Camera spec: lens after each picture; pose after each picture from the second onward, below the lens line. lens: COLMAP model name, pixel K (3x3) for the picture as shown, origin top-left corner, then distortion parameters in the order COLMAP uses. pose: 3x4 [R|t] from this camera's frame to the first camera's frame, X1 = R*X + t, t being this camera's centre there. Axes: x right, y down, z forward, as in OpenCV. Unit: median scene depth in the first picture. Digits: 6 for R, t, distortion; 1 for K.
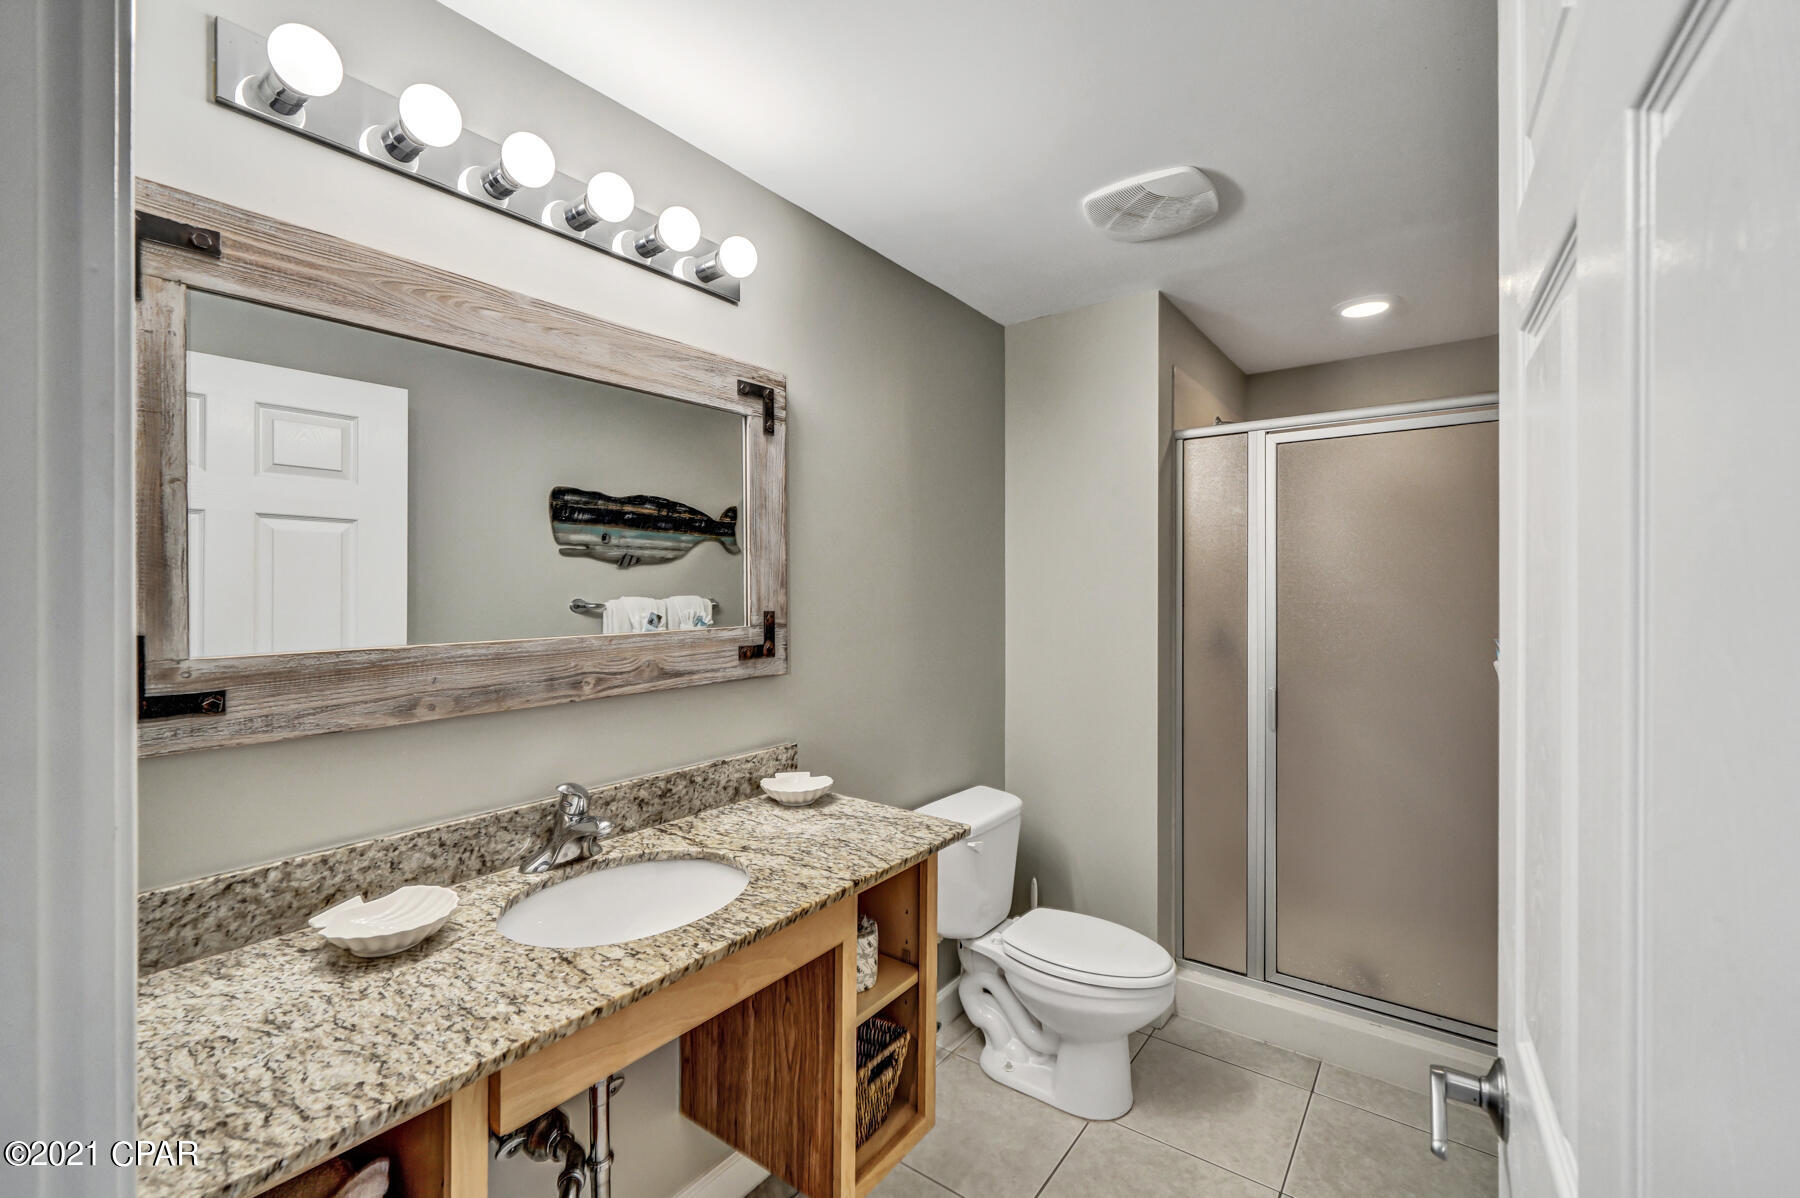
lens RADIAL K [[759.0, 0, 905.6], [0, 759.0, 592.5], [0, 0, 1]] dist [0.000782, 0.000010]
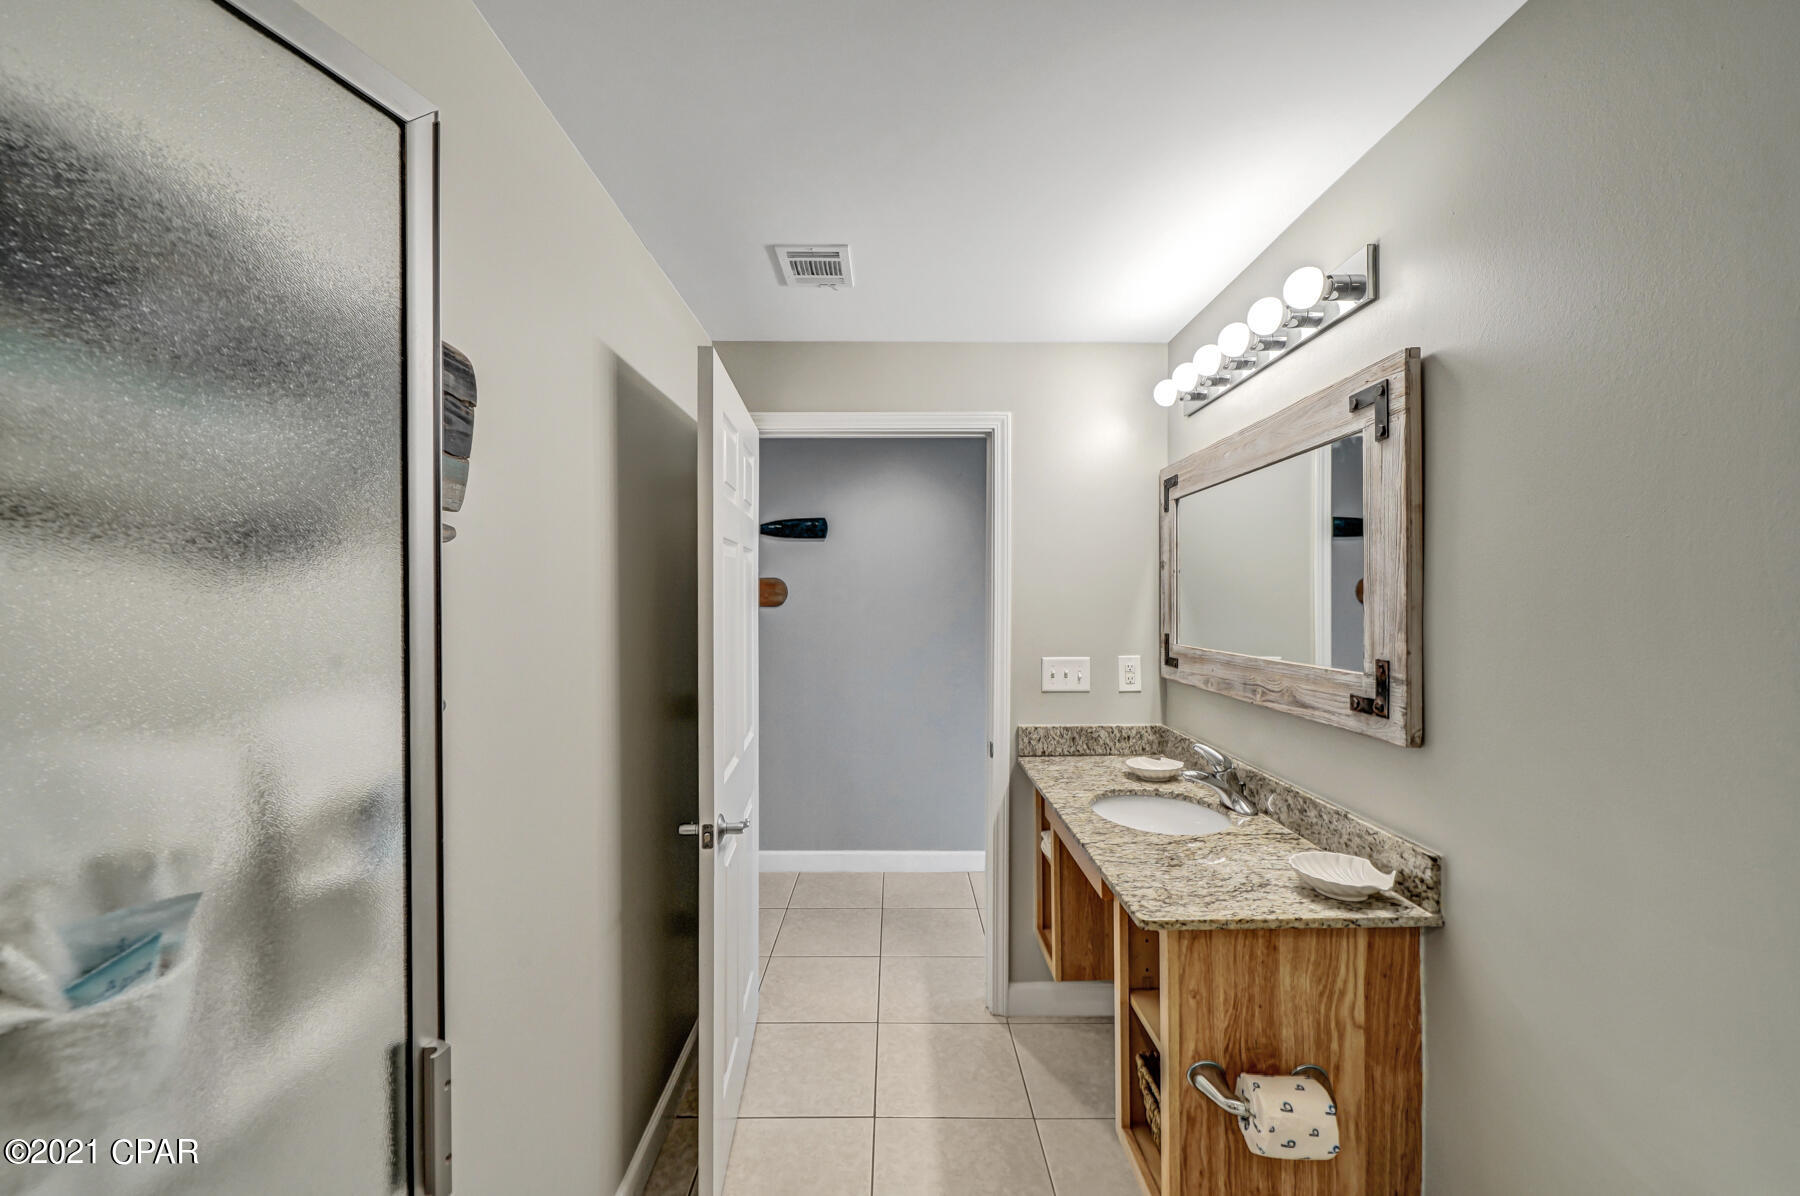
lens RADIAL K [[700.7, 0, 900.2], [0, 700.7, 597.4], [0, 0, 1]] dist [0.002118, -0.001083]
pose [[-0.800861, 0.001922, -0.598847, 0.747855], [-0.000928, 0.999990, 0.004451, -0.049447], [0.598850, 0.004120, -0.800851, 1.434346]]
